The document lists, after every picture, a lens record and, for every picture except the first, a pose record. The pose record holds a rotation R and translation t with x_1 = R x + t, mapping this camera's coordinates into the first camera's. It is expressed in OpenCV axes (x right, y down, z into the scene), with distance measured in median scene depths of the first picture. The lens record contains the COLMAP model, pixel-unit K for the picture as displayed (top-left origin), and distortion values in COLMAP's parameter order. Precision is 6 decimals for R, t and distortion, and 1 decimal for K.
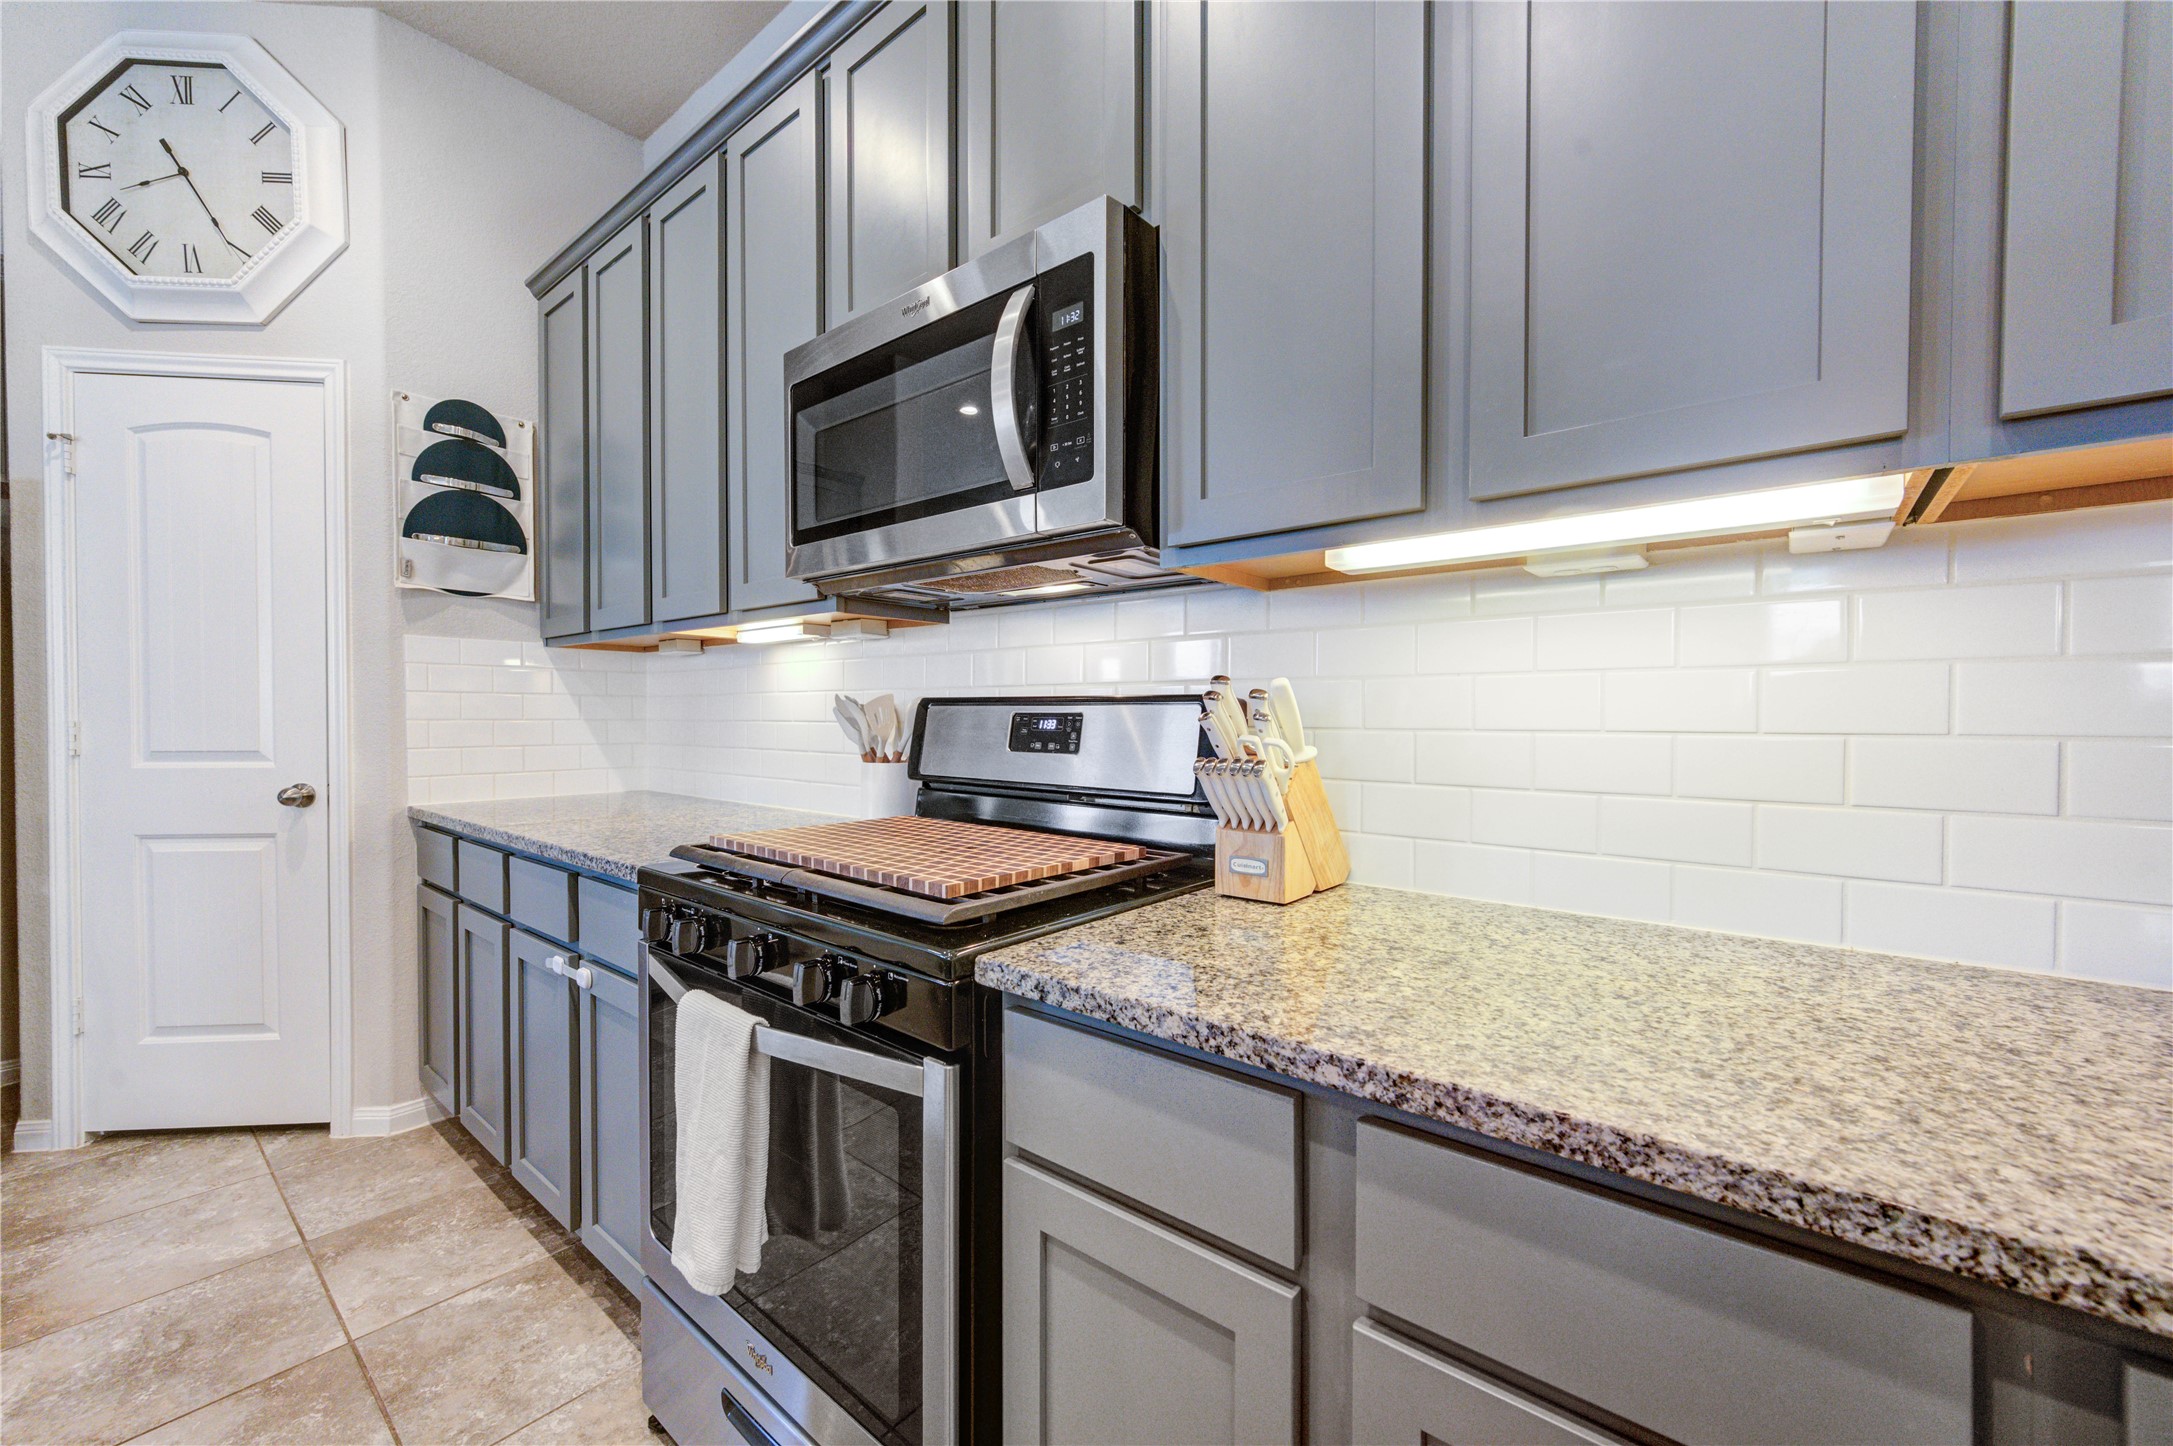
lens RADIAL K [[836.6, 0, 1124.7], [0, 836.6, 729.8], [0, 0, 1]] dist [-0.000062, -0.000157]
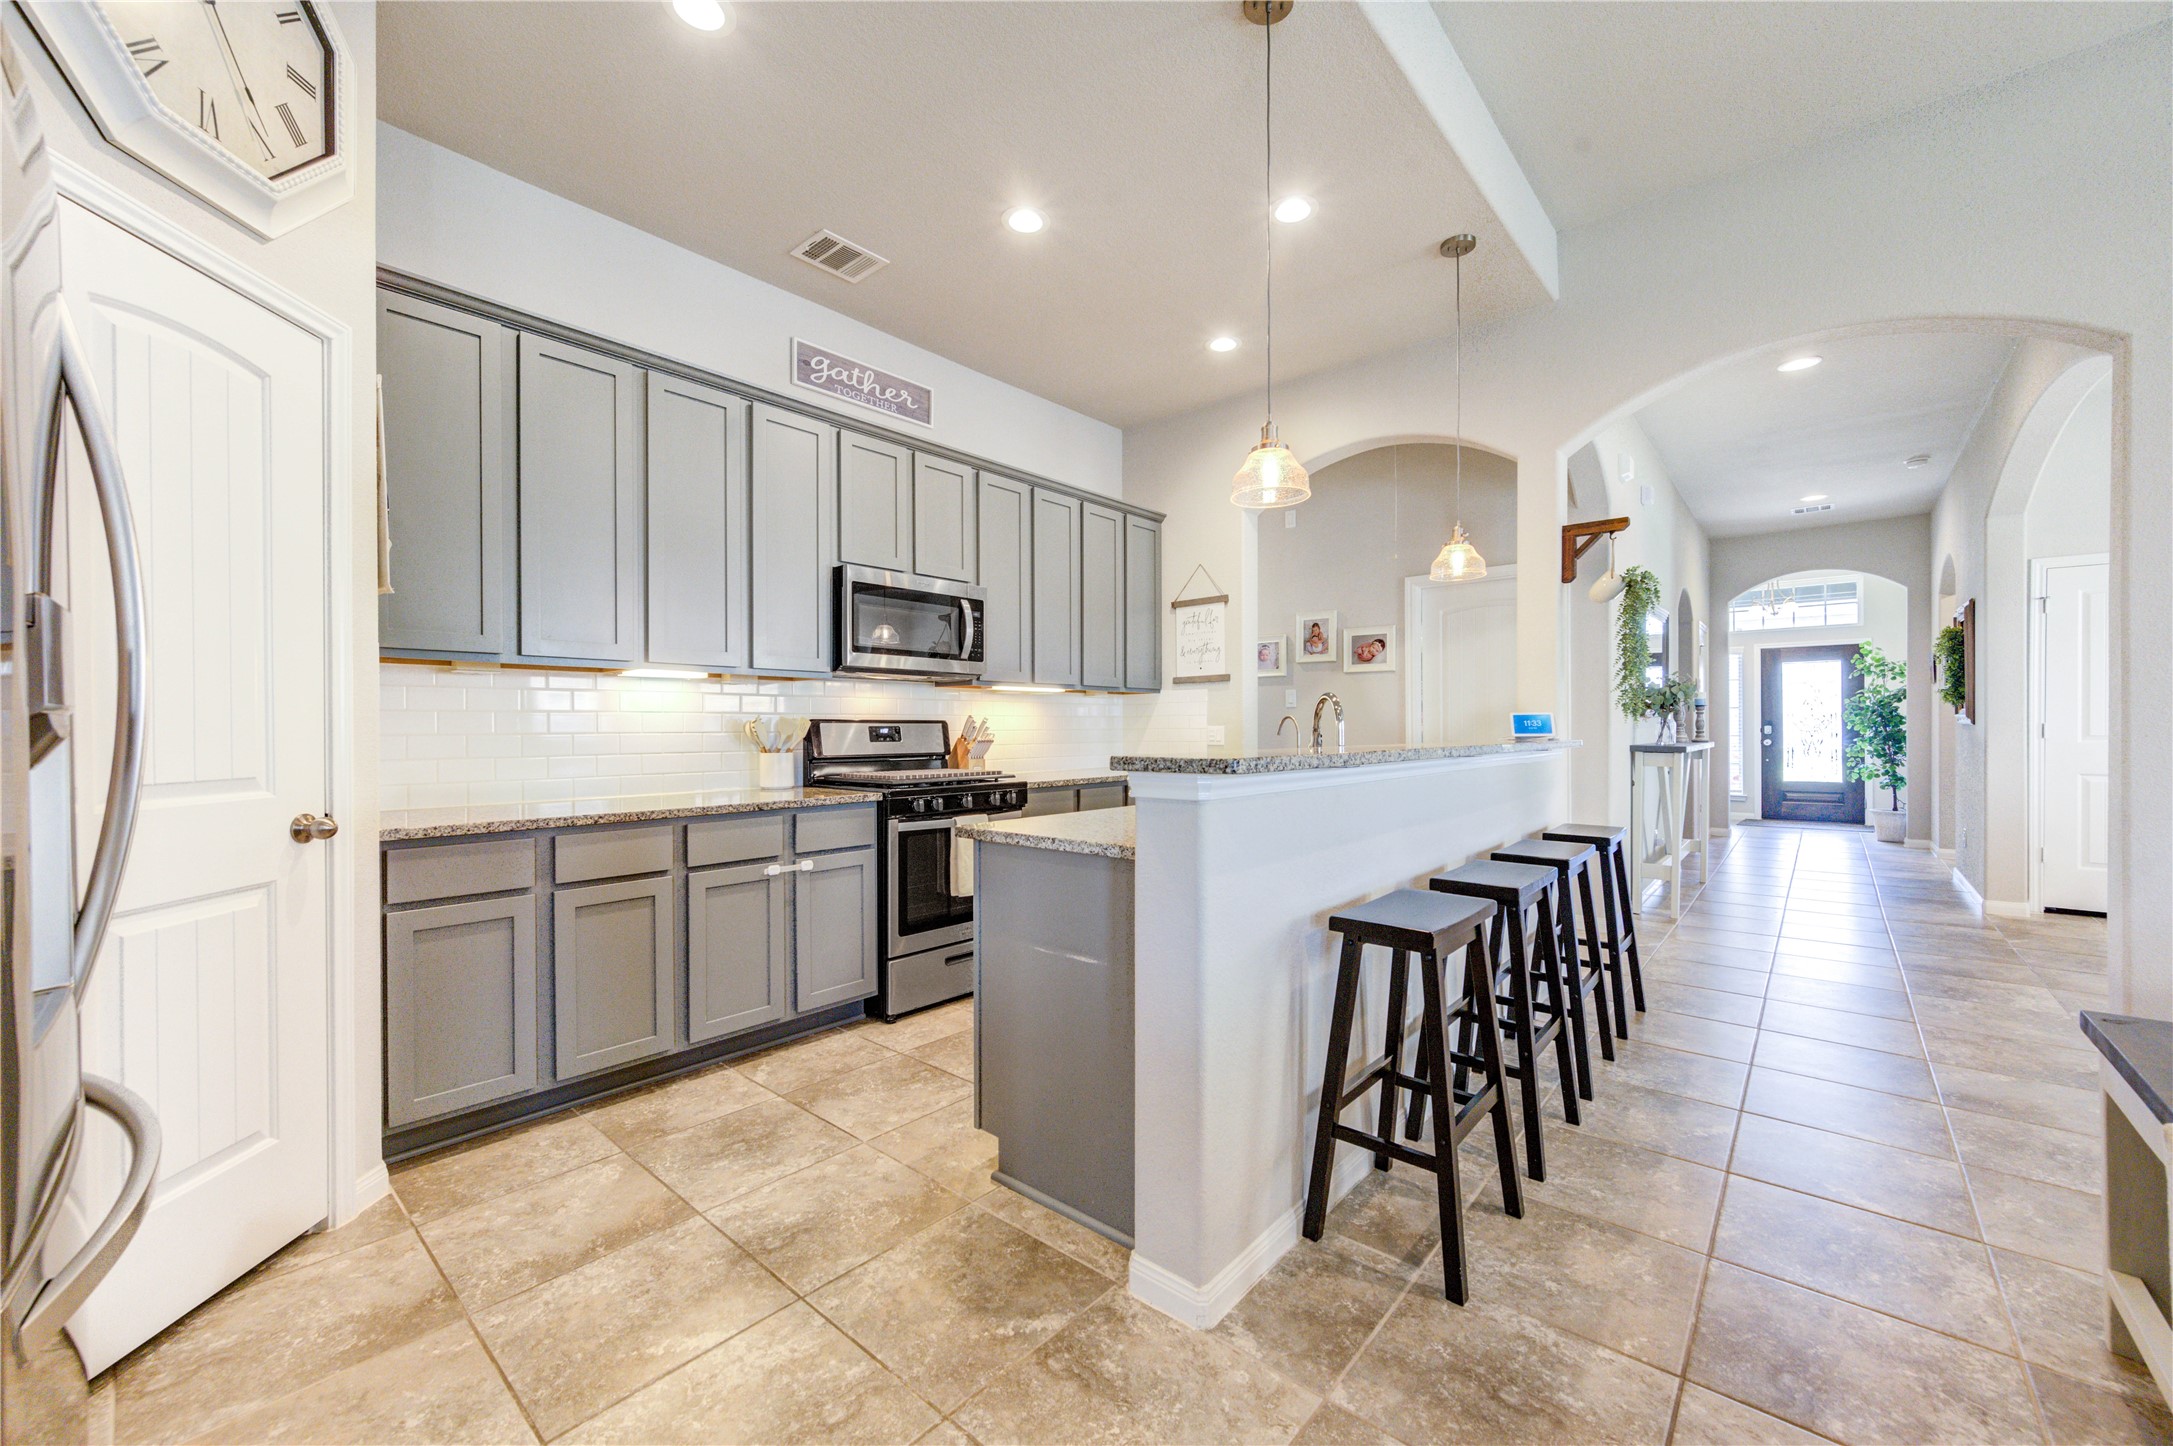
lens RADIAL K [[838.1, 0, 1084.4], [0, 838.1, 730.6], [0, 0, 1]] dist [-0.002438, -0.000359]
pose [[0.045434, -0.006630, 0.998945, -1.827359], [0.022290, 0.999736, 0.005621, -0.005774], [-0.998719, 0.022011, 0.045570, 0.201353]]
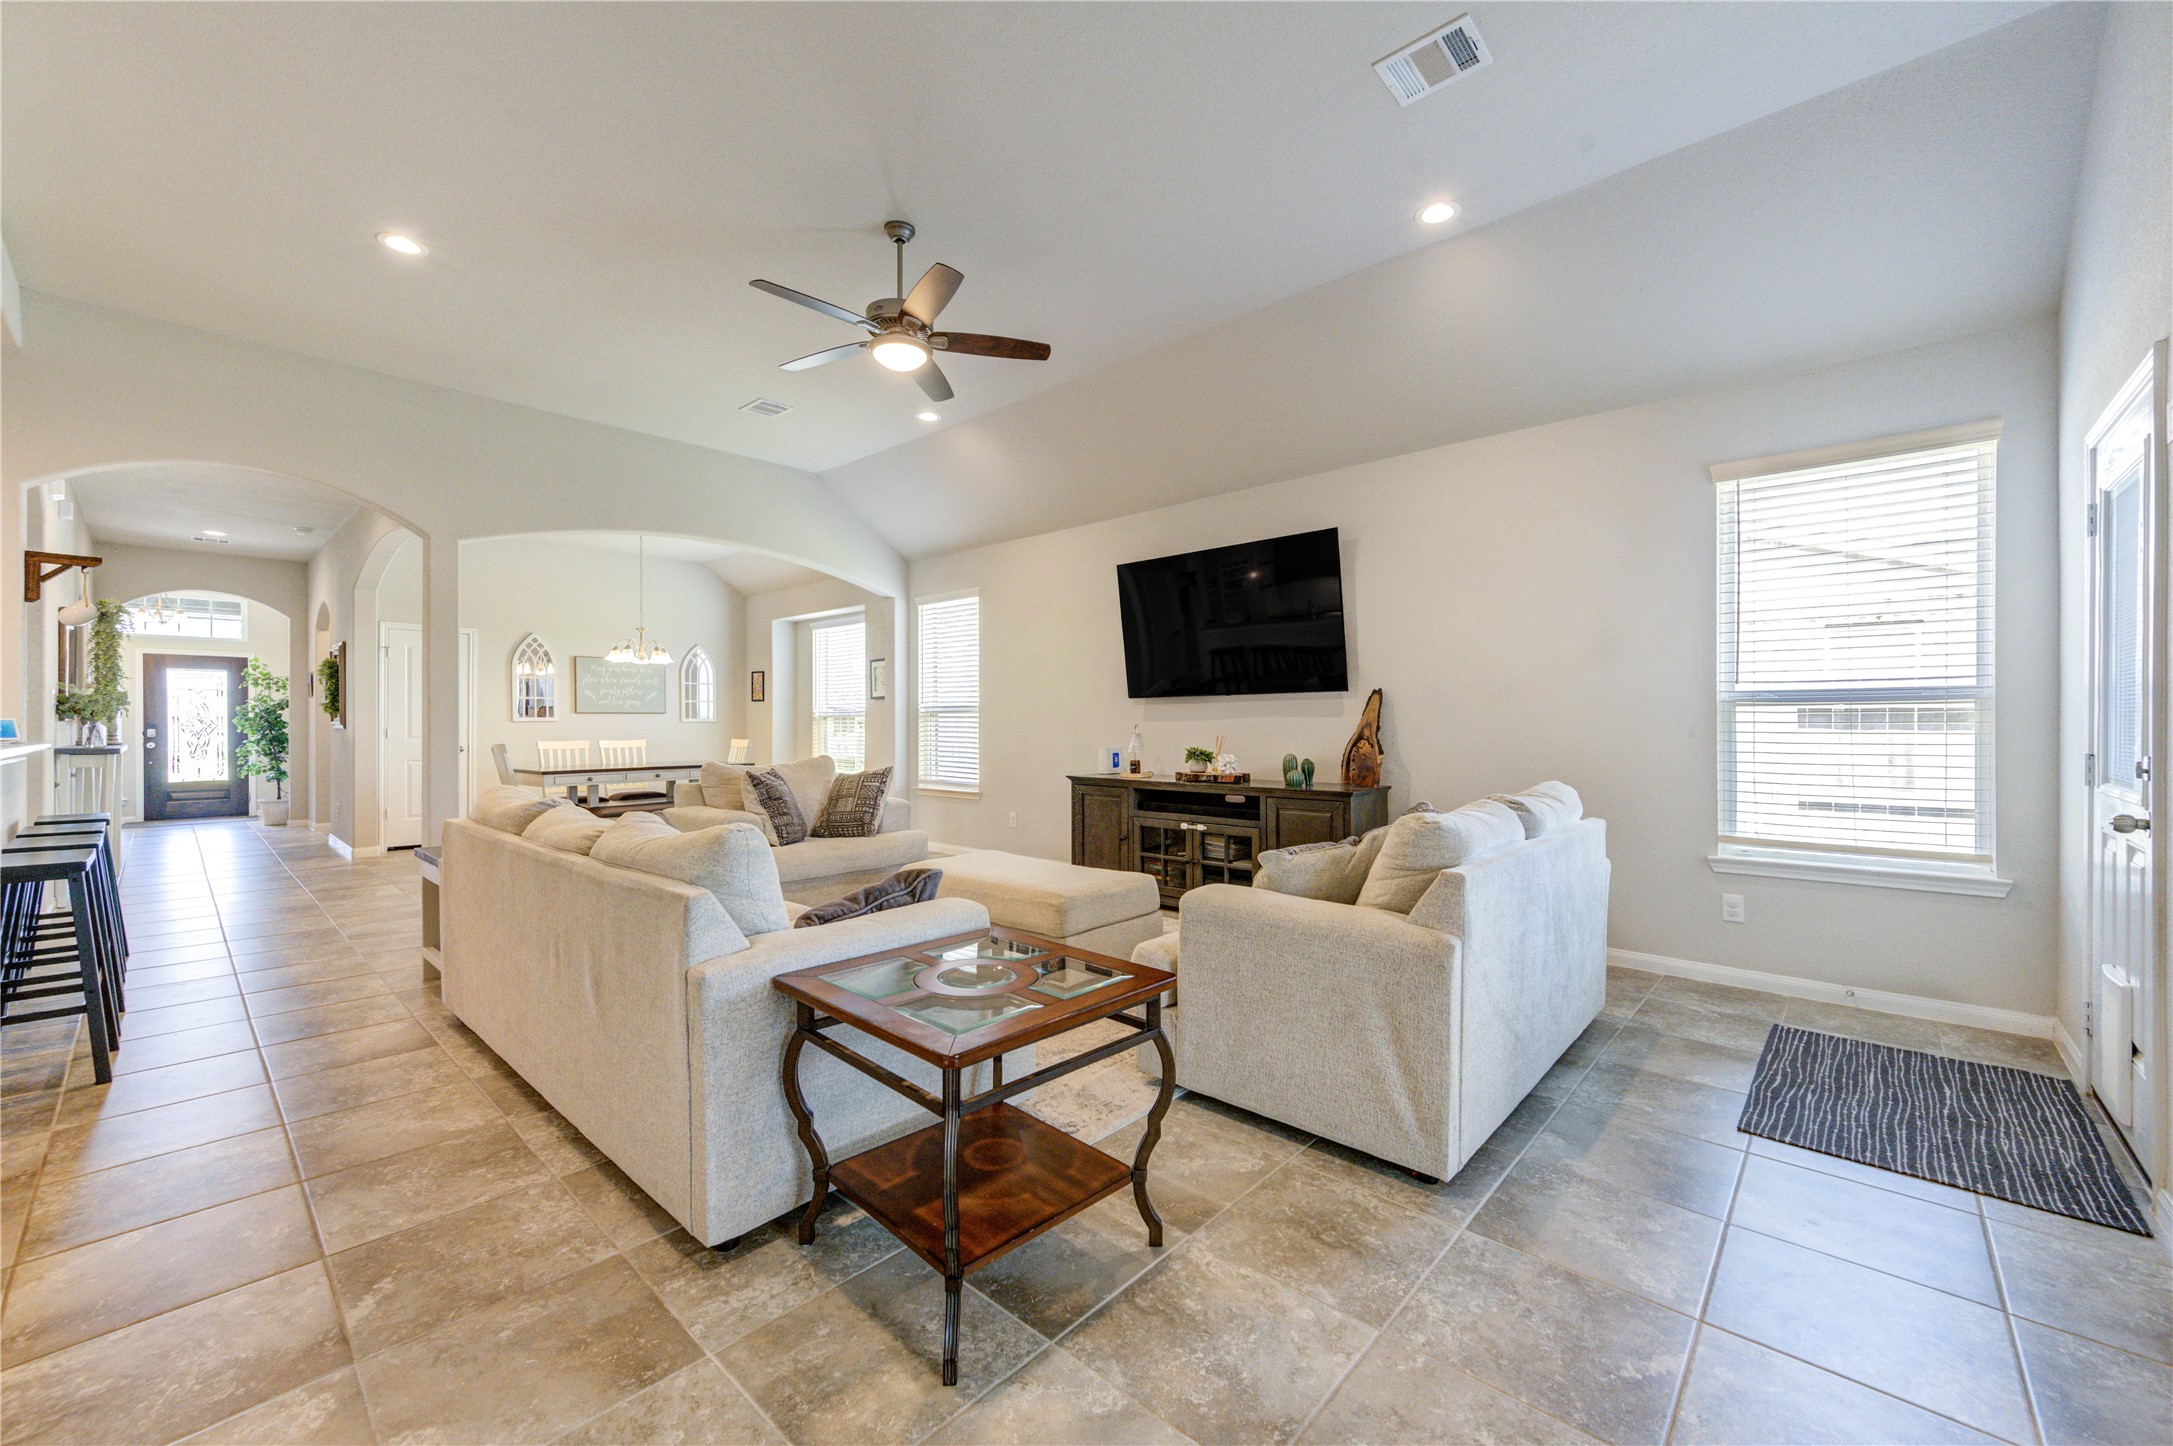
lens RADIAL K [[852.8, 0, 1081.8], [0, 852.8, 728.4], [0, 0, 1]] dist [0.001921, -0.000163]
pose [[-0.997607, -0.003103, 0.069068, -2.585338], [-0.001694, 0.999789, 0.020452, -0.032412], [-0.069117, 0.020286, -0.997402, 1.057808]]
